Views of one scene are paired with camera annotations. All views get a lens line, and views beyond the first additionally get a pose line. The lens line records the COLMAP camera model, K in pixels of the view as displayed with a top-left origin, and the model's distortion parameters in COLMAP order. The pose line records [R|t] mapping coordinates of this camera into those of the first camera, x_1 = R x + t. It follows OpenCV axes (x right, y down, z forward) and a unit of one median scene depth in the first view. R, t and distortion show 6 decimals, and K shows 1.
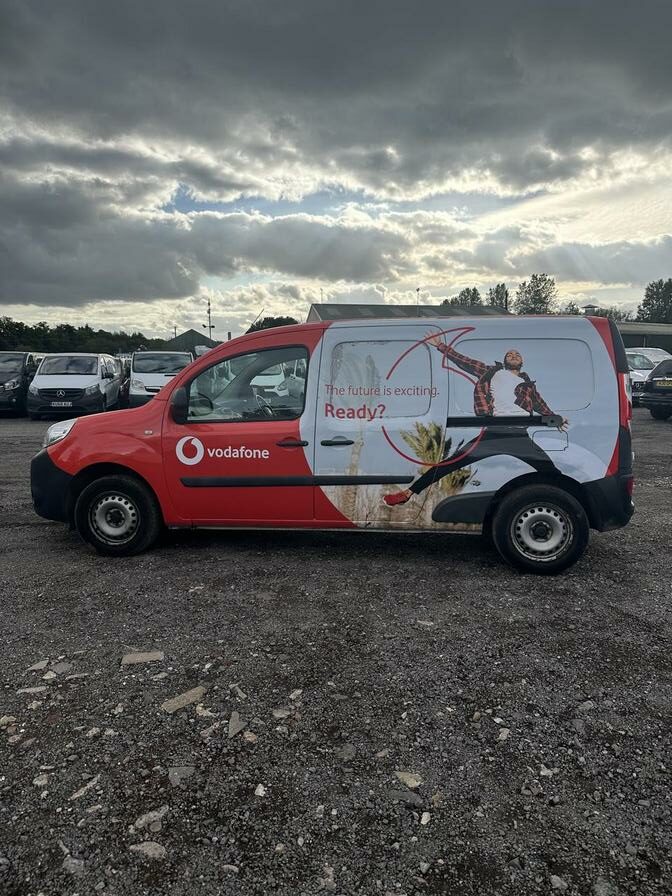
lens RADIAL K [[636.2, 0, 341.6], [0, 636.2, 443.6], [0, 0, 1]] dist [0.075505, -0.097514]
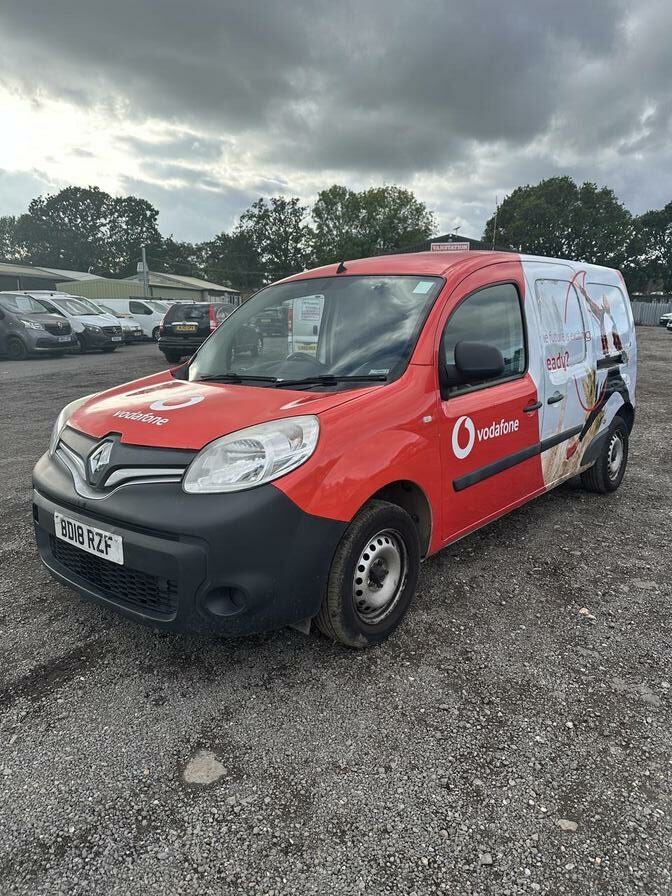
lens RADIAL K [[636.2, 0, 341.6], [0, 636.2, 443.6], [0, 0, 1]] dist [0.075505, -0.097514]
pose [[0.516476, -0.168351, 0.839590, -0.868300], [0.096768, 0.985677, 0.138117, -0.087154], [-0.850817, 0.009912, 0.525369, 0.769040]]
